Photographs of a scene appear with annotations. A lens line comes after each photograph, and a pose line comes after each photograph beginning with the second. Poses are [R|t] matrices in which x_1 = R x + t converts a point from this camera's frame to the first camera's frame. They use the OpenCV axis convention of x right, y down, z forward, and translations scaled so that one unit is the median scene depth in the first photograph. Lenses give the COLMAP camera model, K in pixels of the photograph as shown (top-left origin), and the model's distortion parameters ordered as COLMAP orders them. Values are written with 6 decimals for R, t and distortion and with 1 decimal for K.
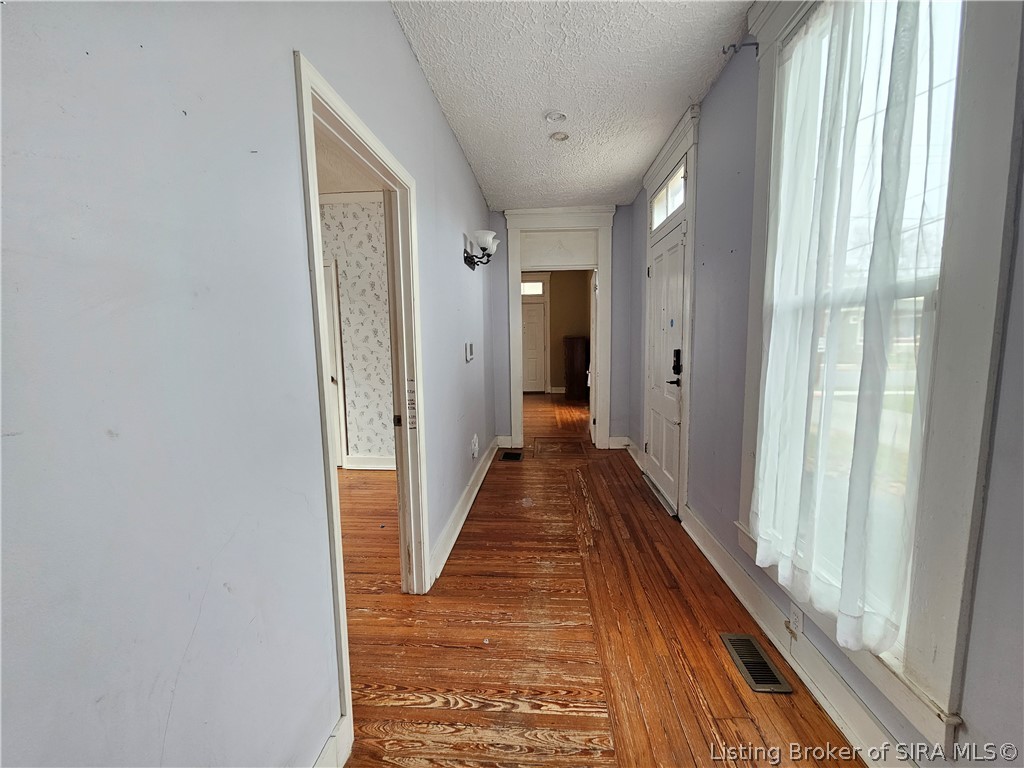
lens RADIAL K [[420.2, 0, 508.4], [0, 420.2, 385.0], [0, 0, 1]] dist [0.003281, -0.000455]
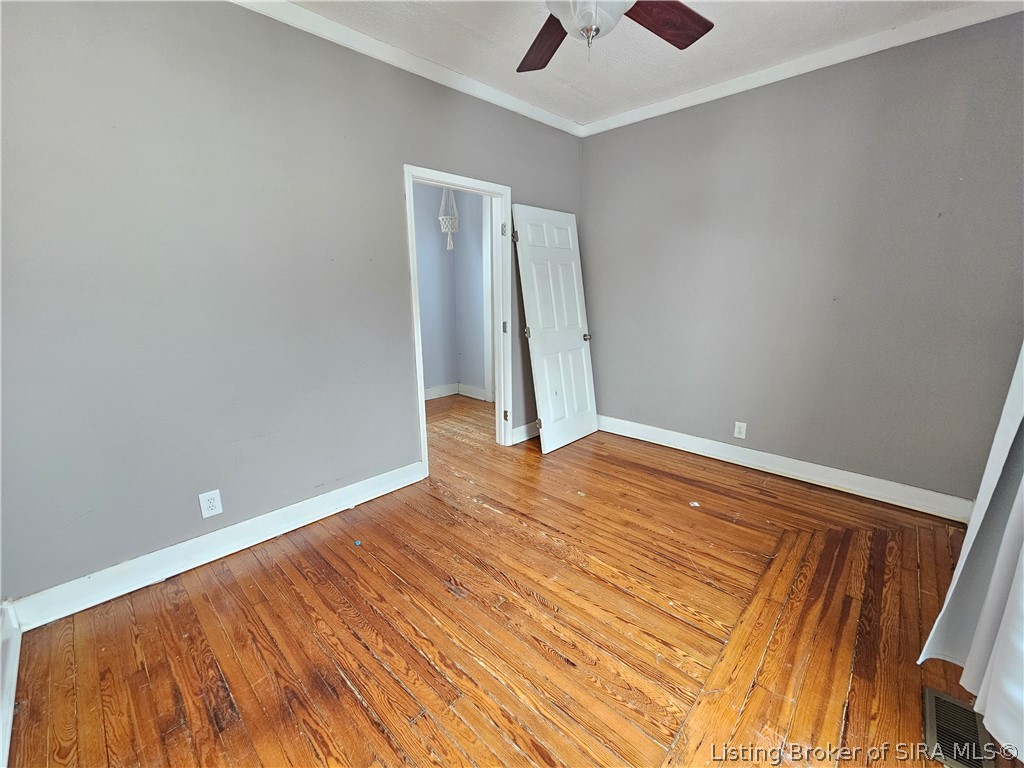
lens RADIAL K [[420.2, 0, 512.3], [0, 420.2, 387.6], [0, 0, 1]] dist [0.003281, -0.000455]
pose [[-0.783423, -0.121437, 0.609510, -0.700159], [0.091982, 0.947268, 0.306958, -0.100287], [-0.614645, 0.296542, -0.730941, 0.961410]]
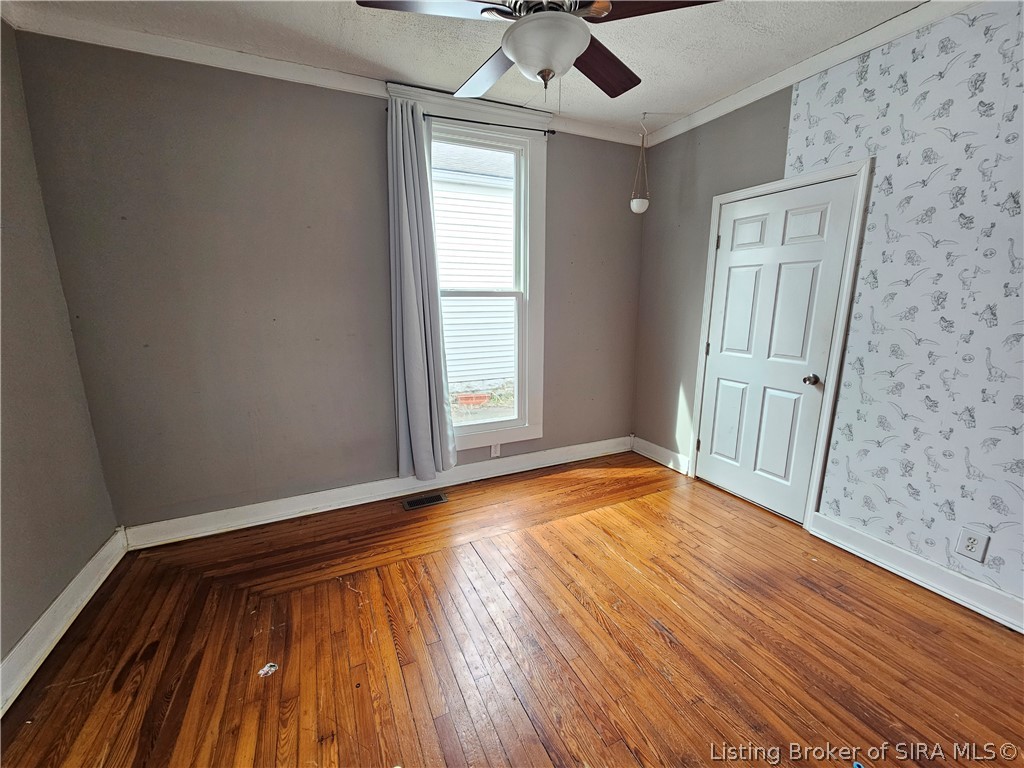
lens RADIAL K [[420.2, 0, 508.2], [0, 420.2, 387.0], [0, 0, 1]] dist [0.003281, -0.000455]
pose [[0.495556, 0.185626, -0.848509, -0.138171], [-0.104933, 0.982536, 0.153663, -0.051809], [0.862214, 0.012888, 0.506380, 0.349167]]
